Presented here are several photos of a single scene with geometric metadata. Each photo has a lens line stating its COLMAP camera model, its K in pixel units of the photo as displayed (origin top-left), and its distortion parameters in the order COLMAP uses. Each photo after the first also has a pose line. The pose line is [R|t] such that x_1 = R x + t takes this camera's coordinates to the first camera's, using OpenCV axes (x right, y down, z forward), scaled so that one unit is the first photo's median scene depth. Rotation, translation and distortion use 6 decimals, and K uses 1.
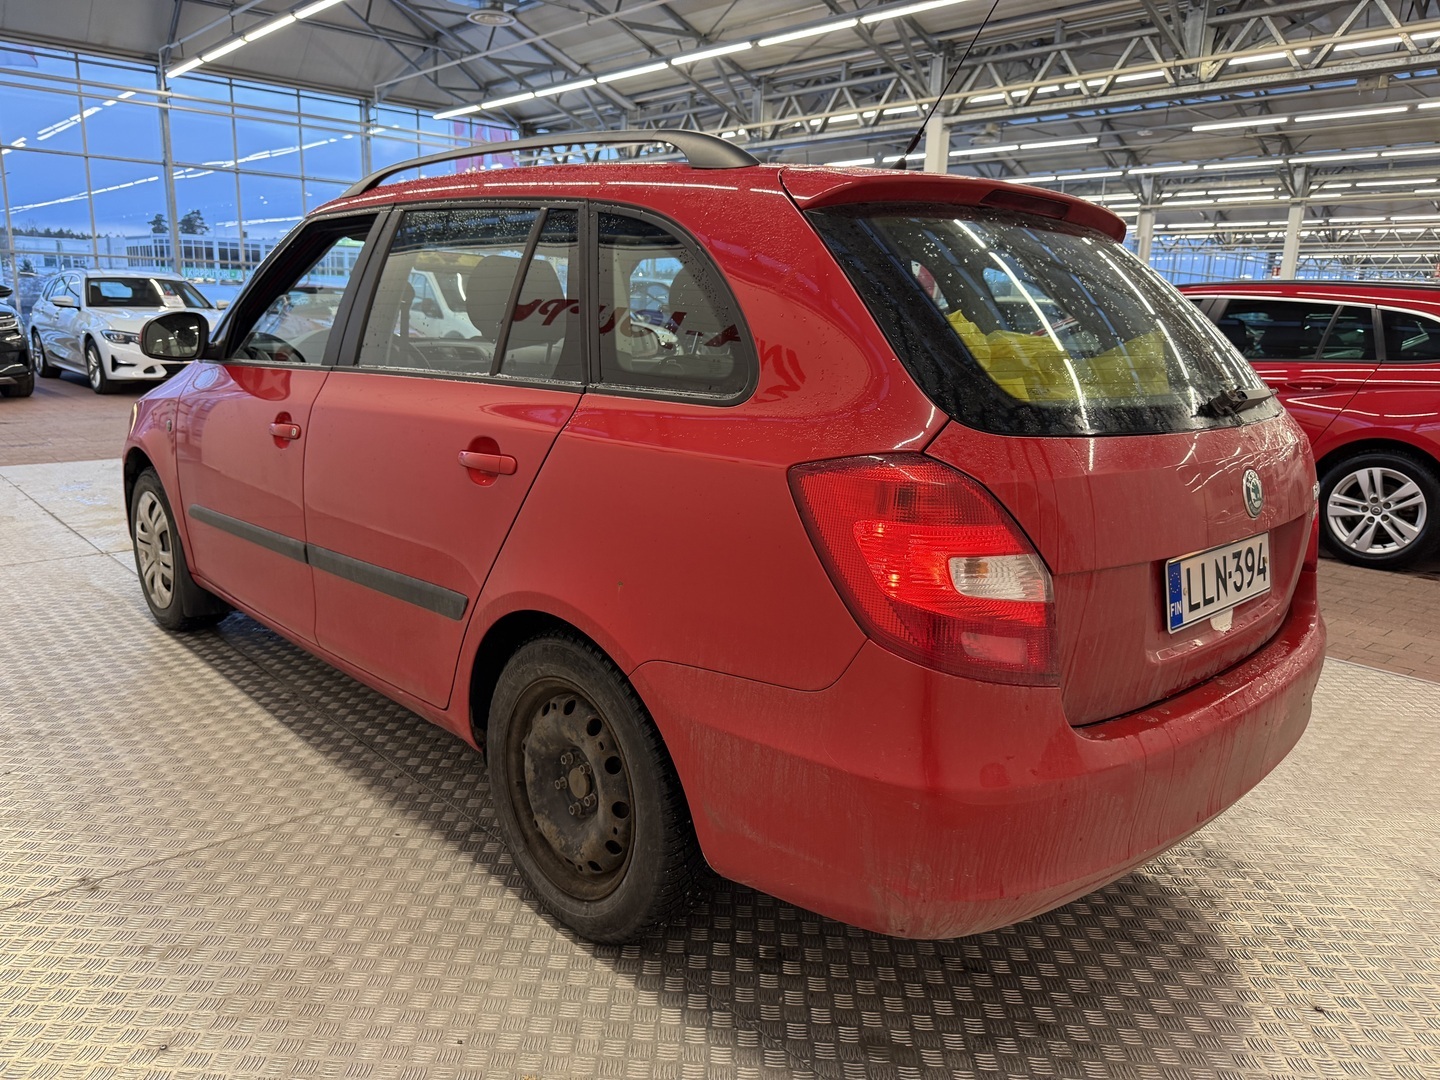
lens RADIAL K [[1007.7, 0, 720.0], [0, 1007.7, 540.0], [0, 0, 1]] dist [0.005115, 0.002809]
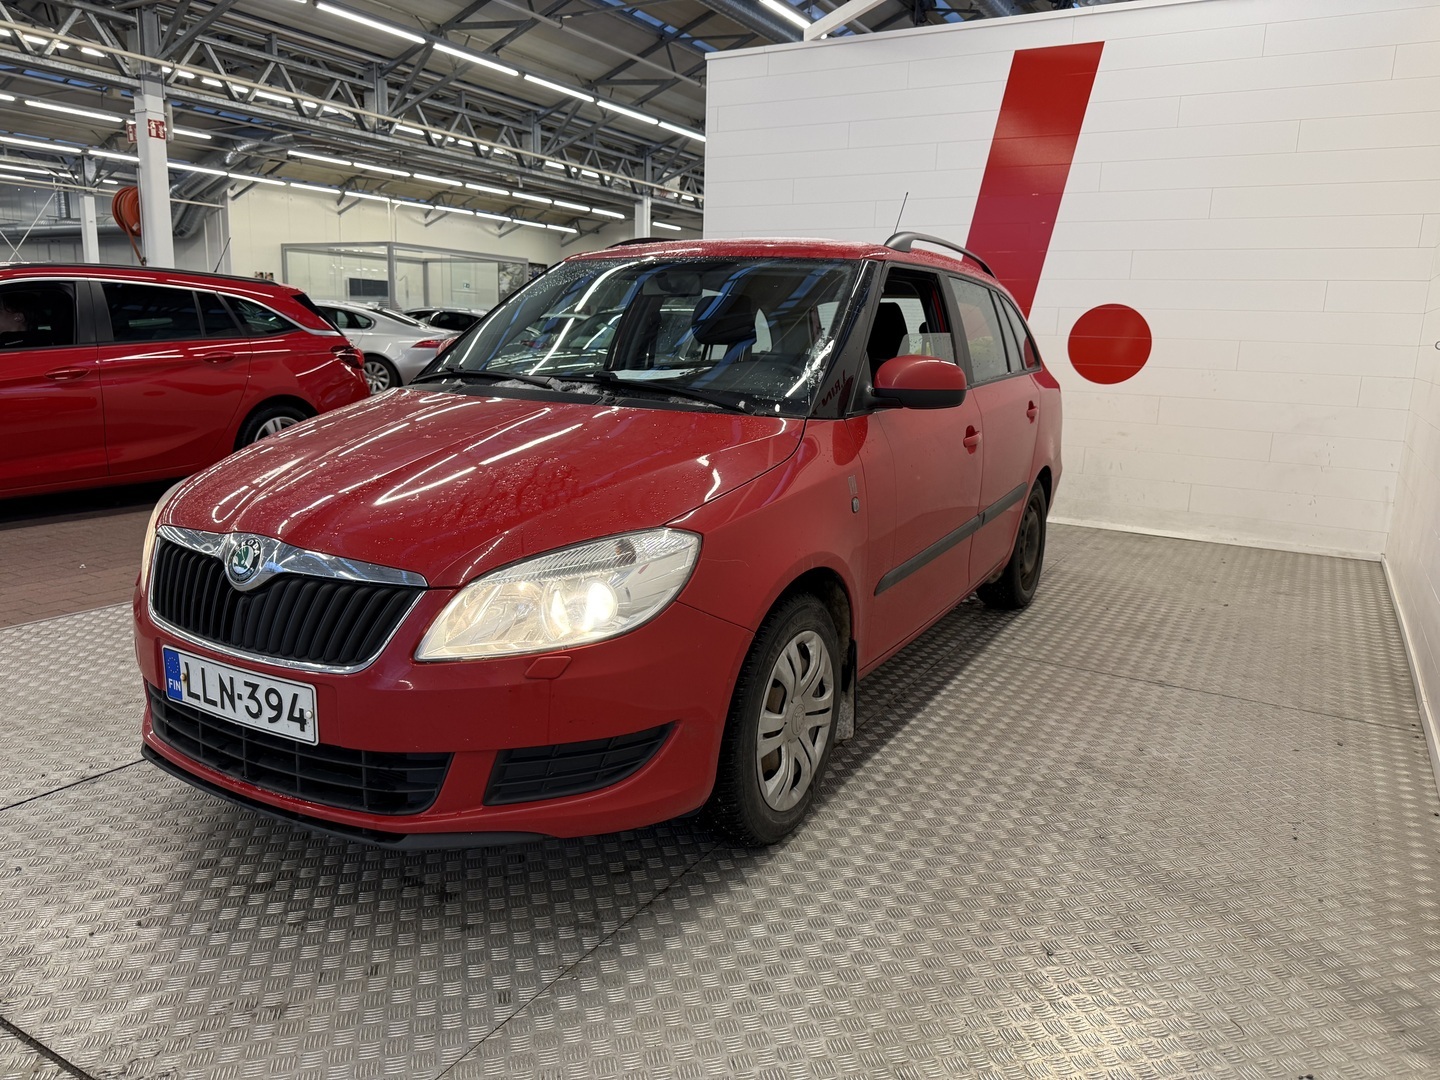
lens RADIAL K [[1000.9, 0, 720.0], [0, 1000.9, 540.0], [0, 0, 1]] dist [-0.002487, -0.000933]
pose [[-0.277421, -0.242019, 0.929766, -0.833146], [0.179156, 0.937745, 0.297552, -0.225634], [-0.943897, 0.249120, -0.216791, 0.849051]]
